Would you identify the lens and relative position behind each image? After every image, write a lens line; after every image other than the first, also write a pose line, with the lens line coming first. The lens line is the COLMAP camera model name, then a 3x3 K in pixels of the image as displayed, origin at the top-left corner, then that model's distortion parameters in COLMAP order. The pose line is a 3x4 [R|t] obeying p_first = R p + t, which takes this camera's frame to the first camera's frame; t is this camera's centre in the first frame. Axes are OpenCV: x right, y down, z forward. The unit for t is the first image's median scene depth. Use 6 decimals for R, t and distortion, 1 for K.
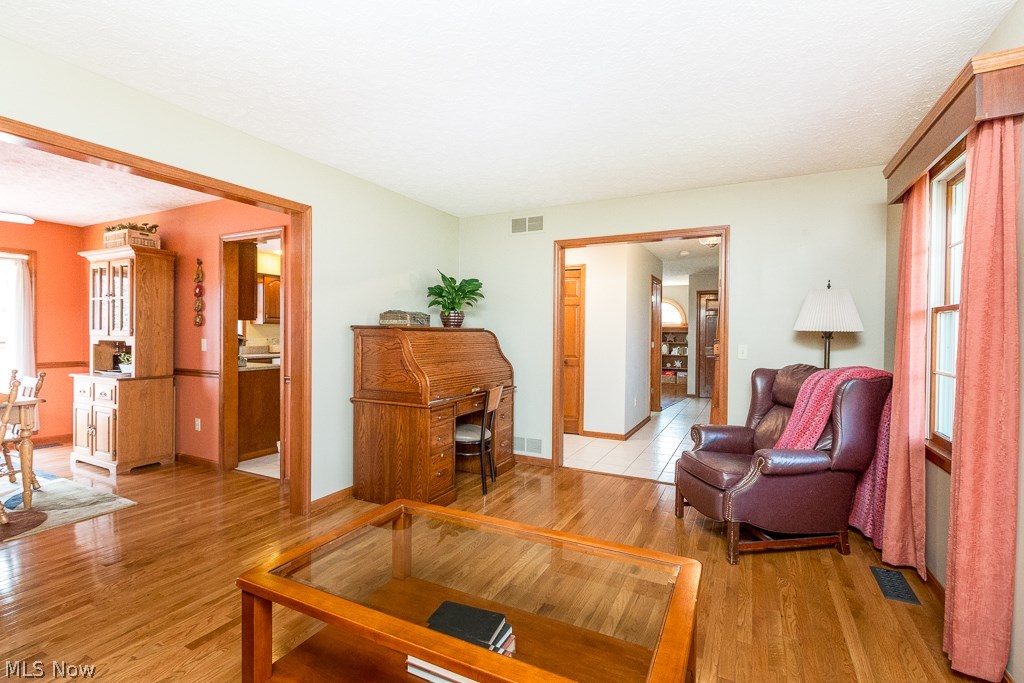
lens RADIAL K [[470.1, 0, 510.3], [0, 470.1, 339.1], [0, 0, 1]] dist [-0.005457, 0.000188]
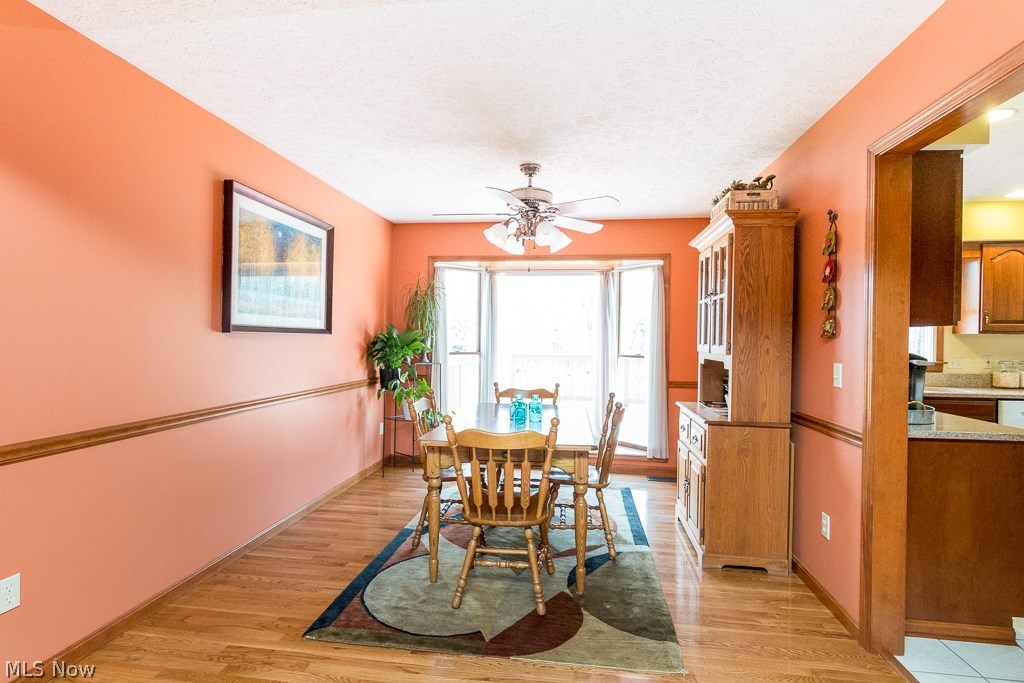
lens RADIAL K [[509.7, 0, 509.4], [0, 509.7, 339.4], [0, 0, 1]] dist [-0.006305, -0.000662]
pose [[0.329311, -0.001524, -0.944220, -0.245030], [-0.020229, 0.999758, -0.008668, -0.014797], [0.944005, 0.021955, 0.329200, 0.473271]]
